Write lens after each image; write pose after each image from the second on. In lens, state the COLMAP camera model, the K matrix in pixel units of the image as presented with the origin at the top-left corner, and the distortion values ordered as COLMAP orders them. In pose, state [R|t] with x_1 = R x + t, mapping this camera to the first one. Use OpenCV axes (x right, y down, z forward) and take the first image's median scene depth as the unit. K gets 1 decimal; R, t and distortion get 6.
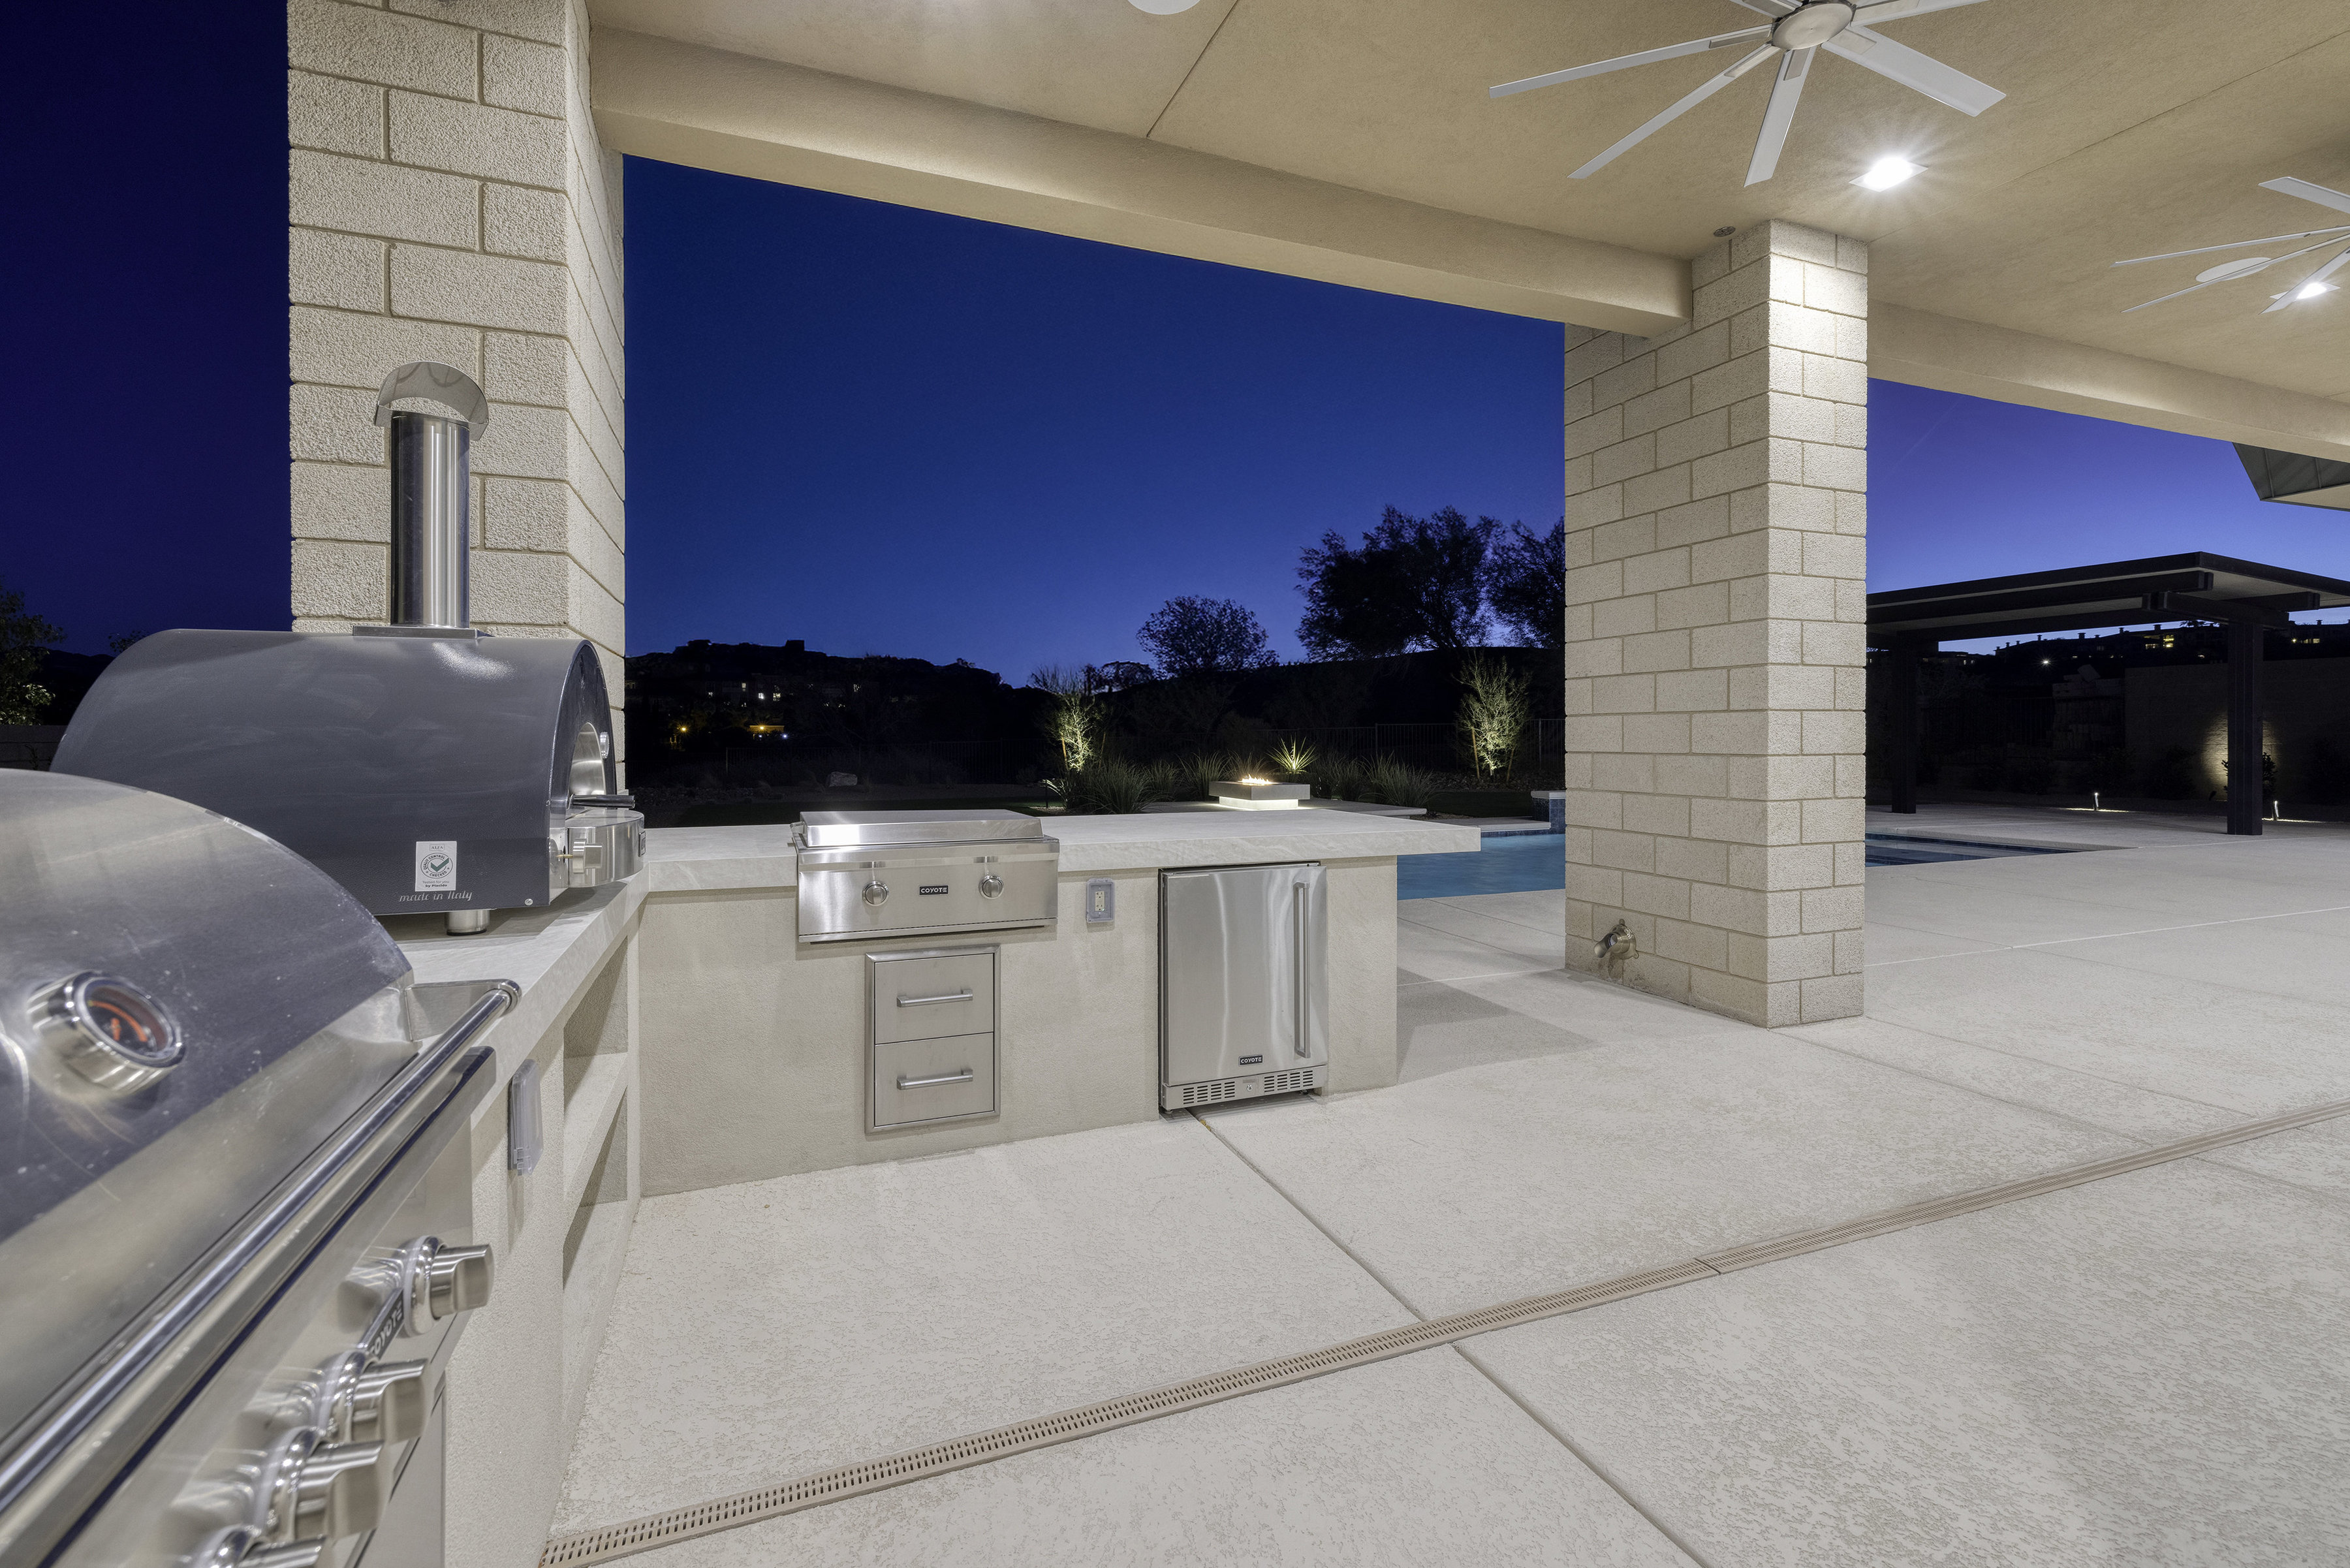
lens RADIAL K [[1007.8, 0, 1172.5], [0, 1007.8, 739.3], [0, 0, 1]] dist [0.001338, 0.000454]
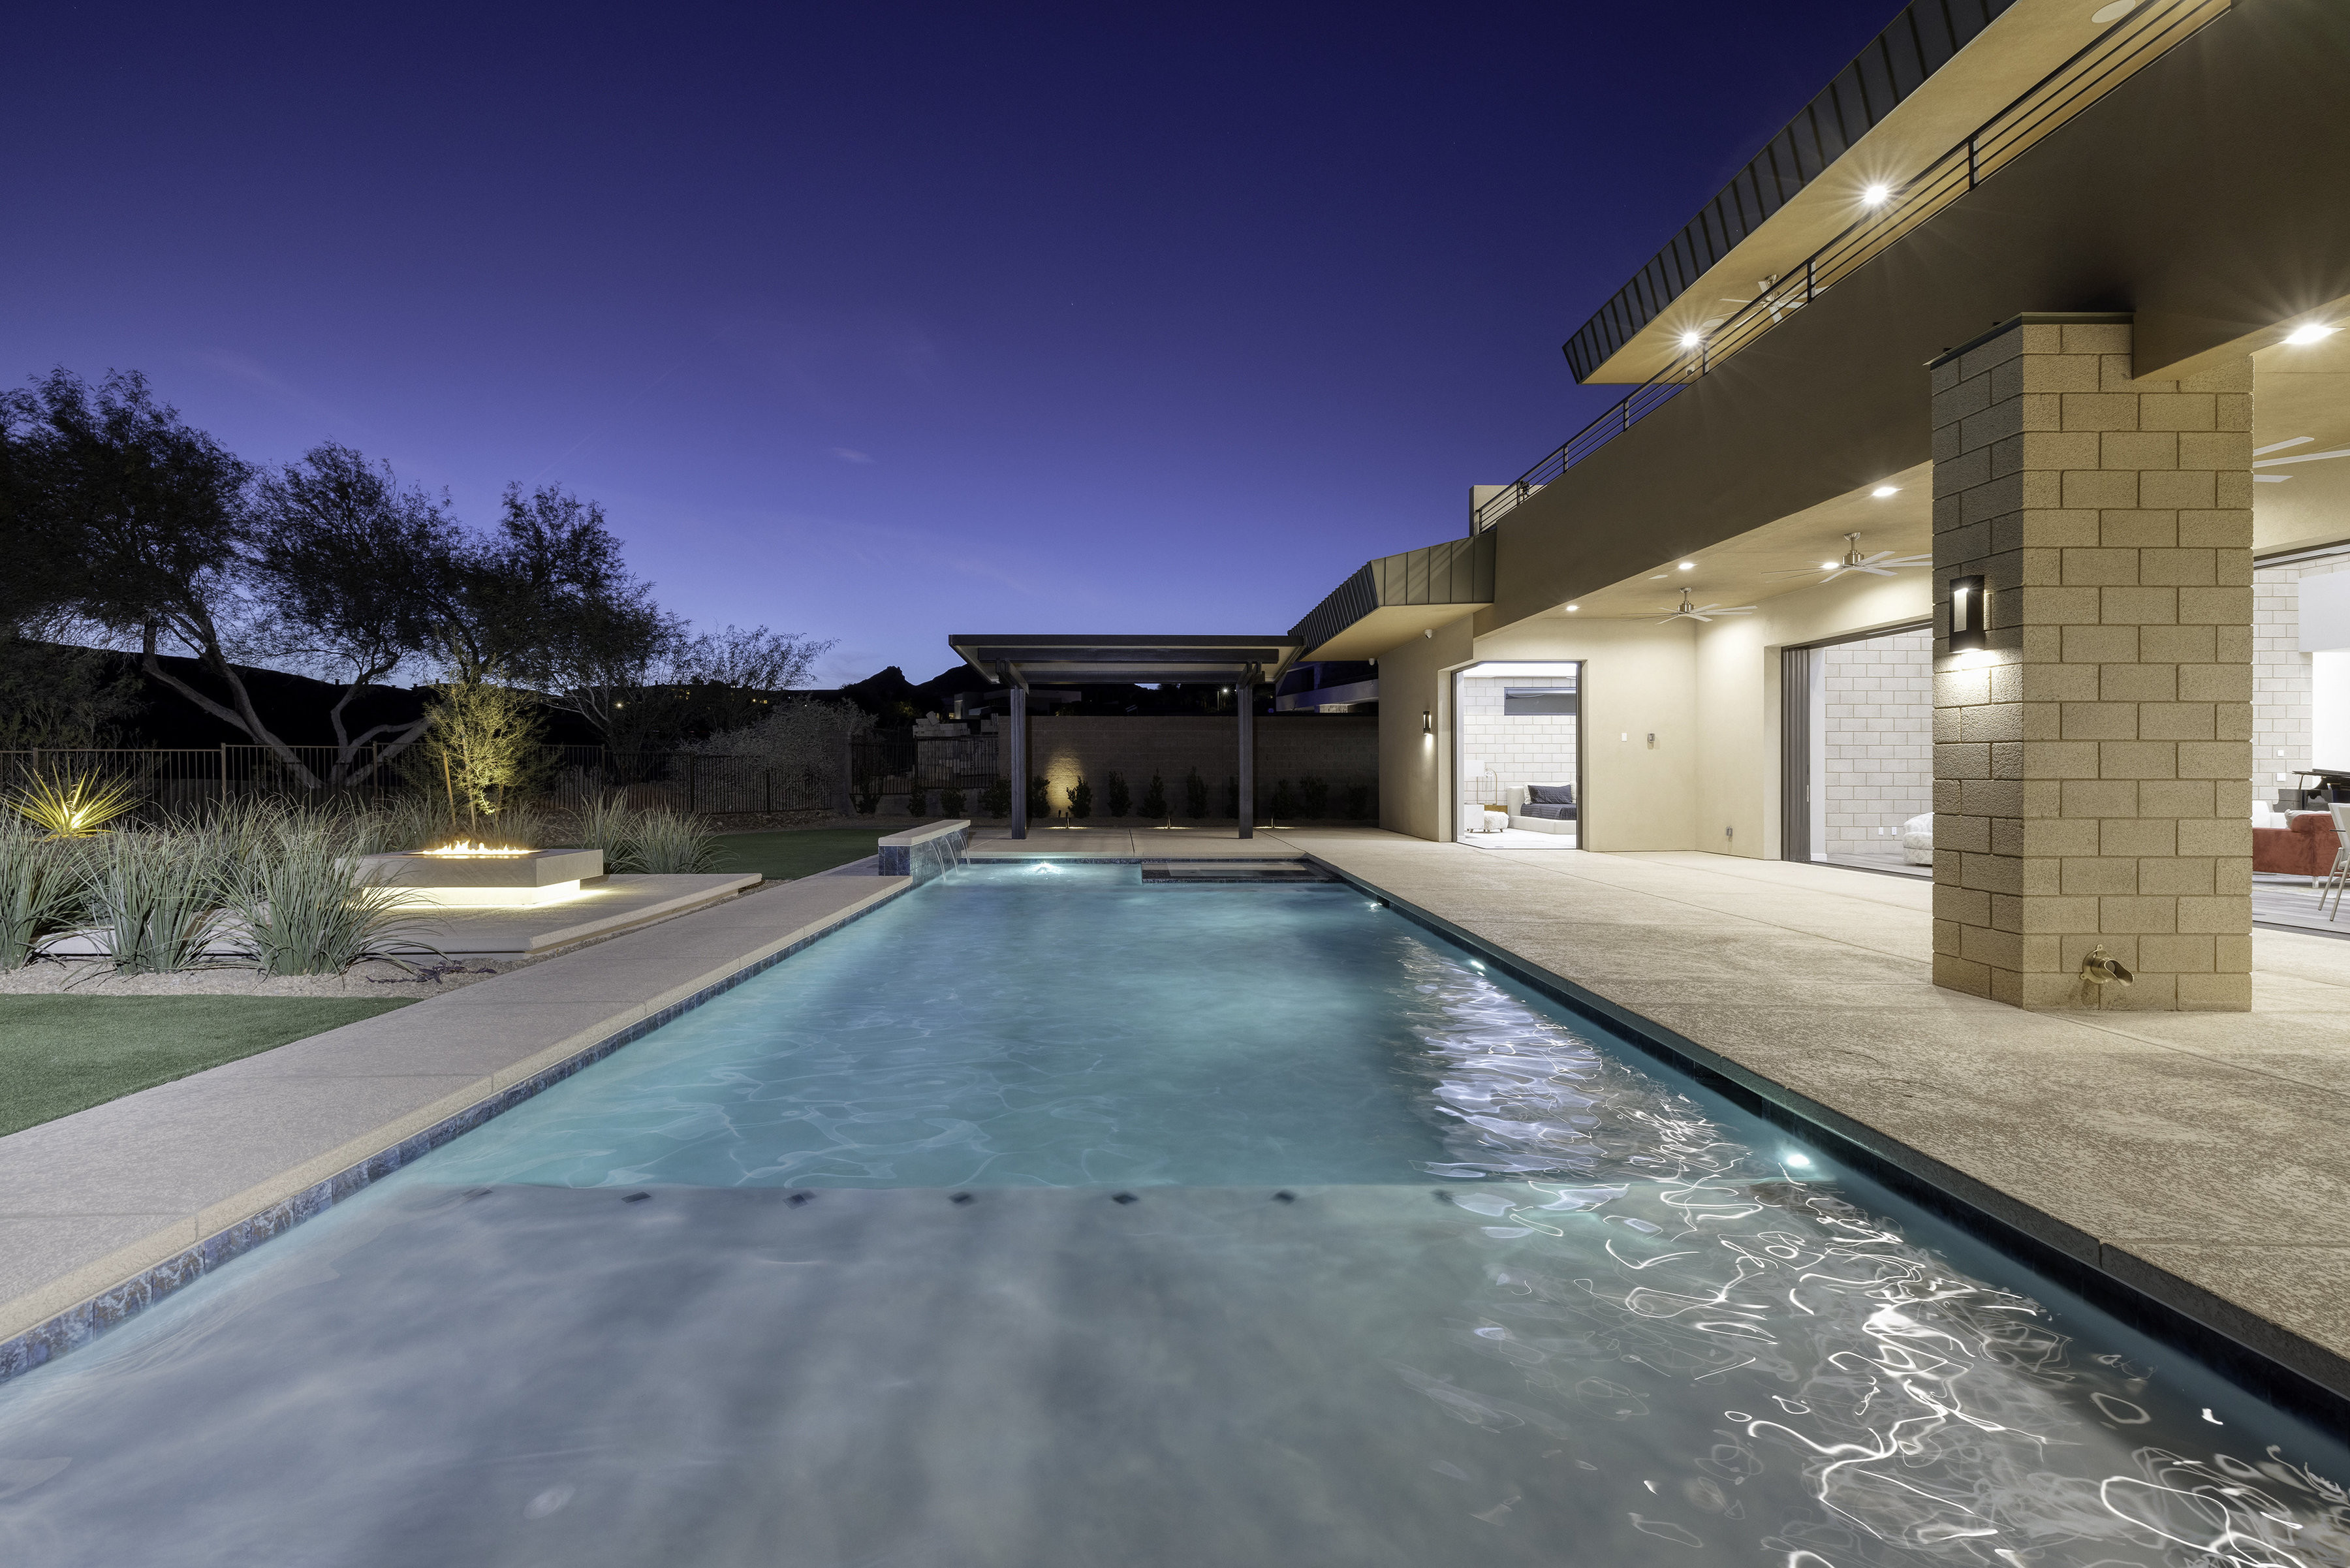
lens RADIAL K [[1007.8, 0, 1165.6], [0, 1007.8, 783.9], [0, 0, 1]] dist [0.001338, 0.000454]
pose [[0.361840, -0.011645, 0.932168, -0.284727], [0.001310, 0.999927, 0.011983, 0.001578], [-0.932239, -0.003114, 0.361829, 0.518052]]
